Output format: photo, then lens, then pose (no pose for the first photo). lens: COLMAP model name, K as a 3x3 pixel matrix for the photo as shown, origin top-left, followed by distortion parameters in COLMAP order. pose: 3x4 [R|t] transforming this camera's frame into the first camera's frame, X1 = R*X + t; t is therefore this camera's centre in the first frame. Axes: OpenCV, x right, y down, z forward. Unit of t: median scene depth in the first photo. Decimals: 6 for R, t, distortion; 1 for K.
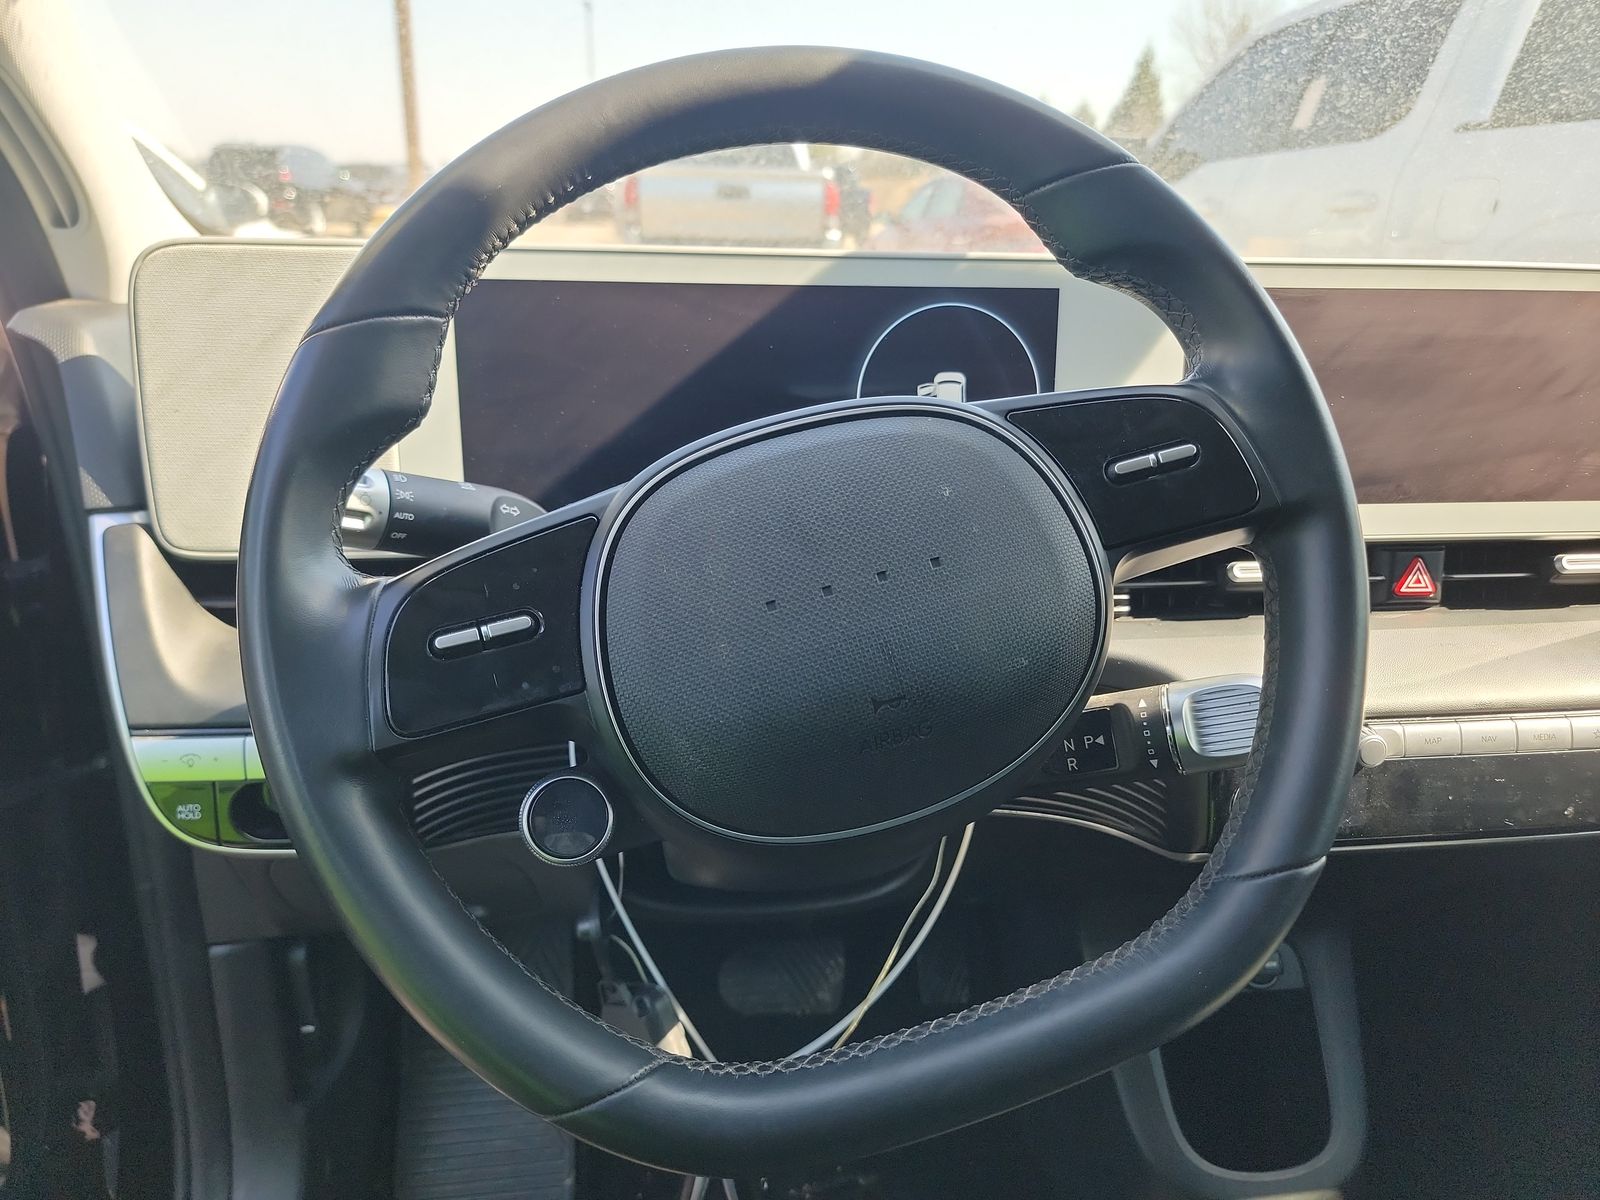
lens RADIAL K [[1173.5, 0, 802.7], [0, 1173.5, 626.3], [0, 0, 1]] dist [0.068274, -0.085939]
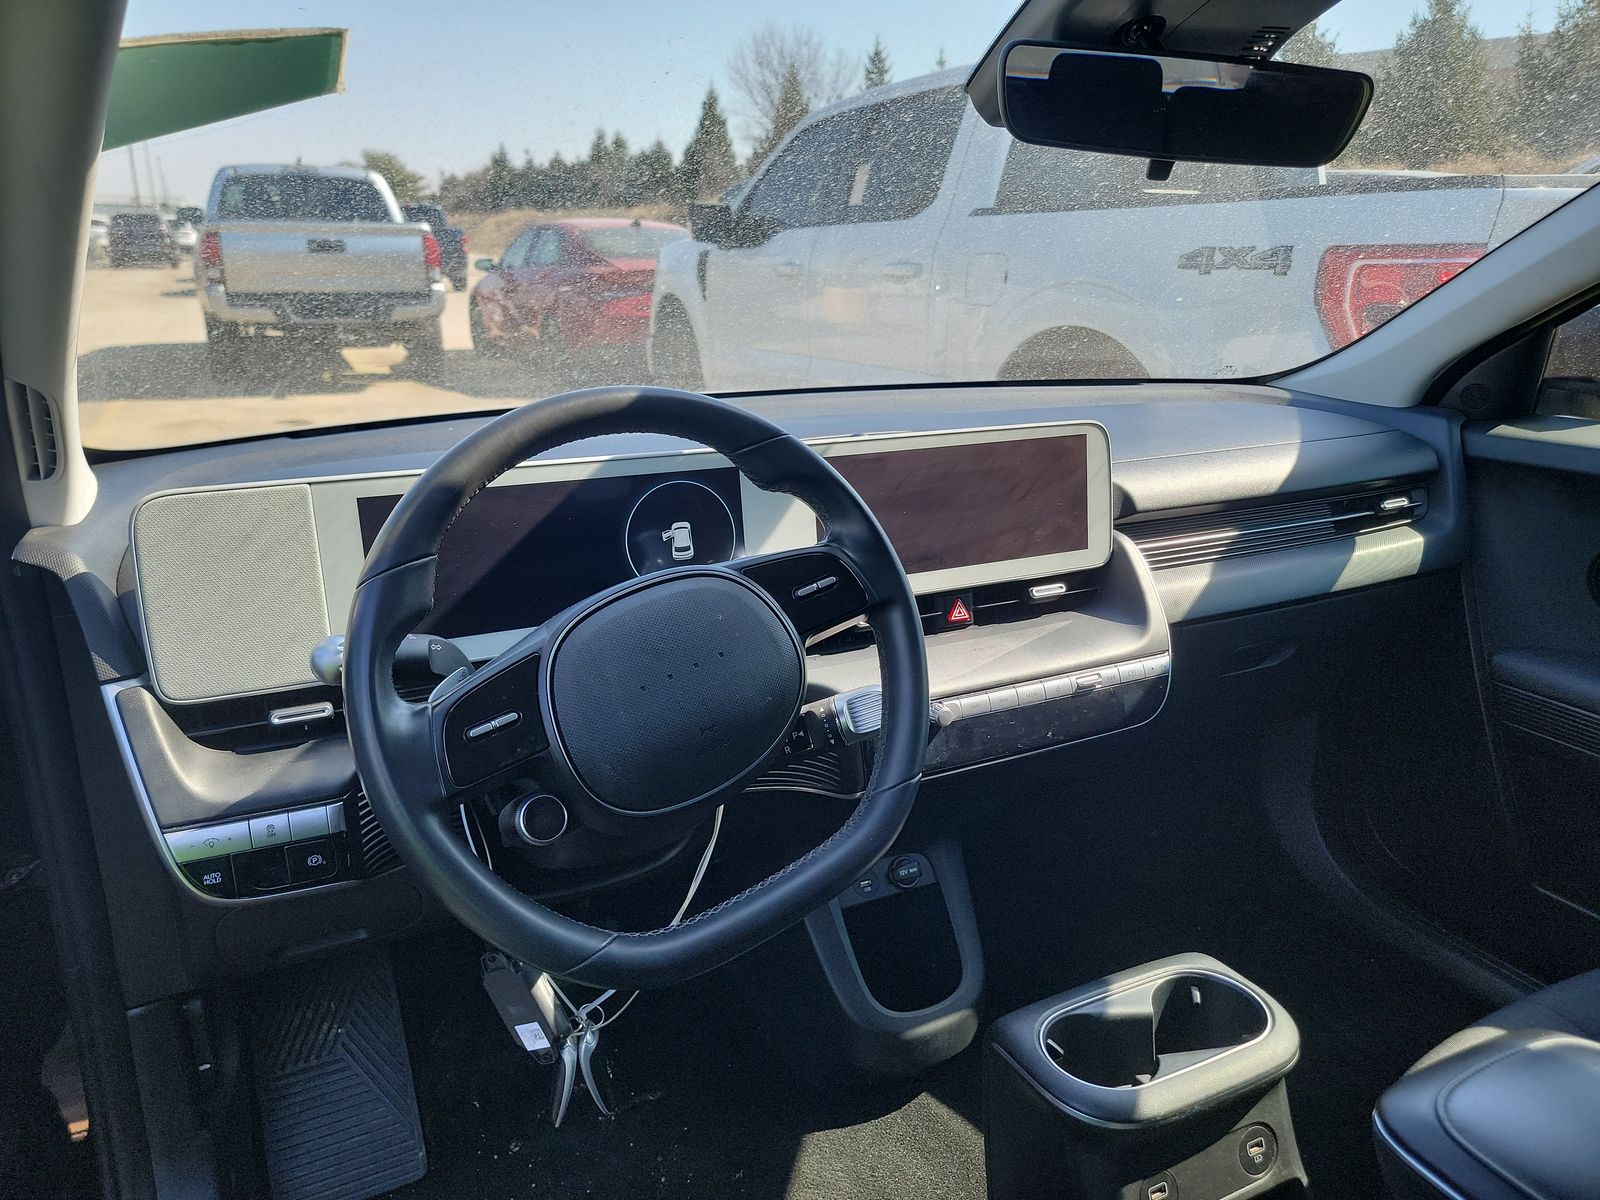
lens RADIAL K [[1143.5, 0, 800.0], [0, 1143.5, 600.0], [0, 0, 1]] dist [0.053502, -0.000519]
pose [[0.947454, -0.115175, 0.298440, -0.214927], [0.127928, 0.991505, -0.023487, -0.055572], [-0.293200, 0.060432, 0.954139, -0.580590]]
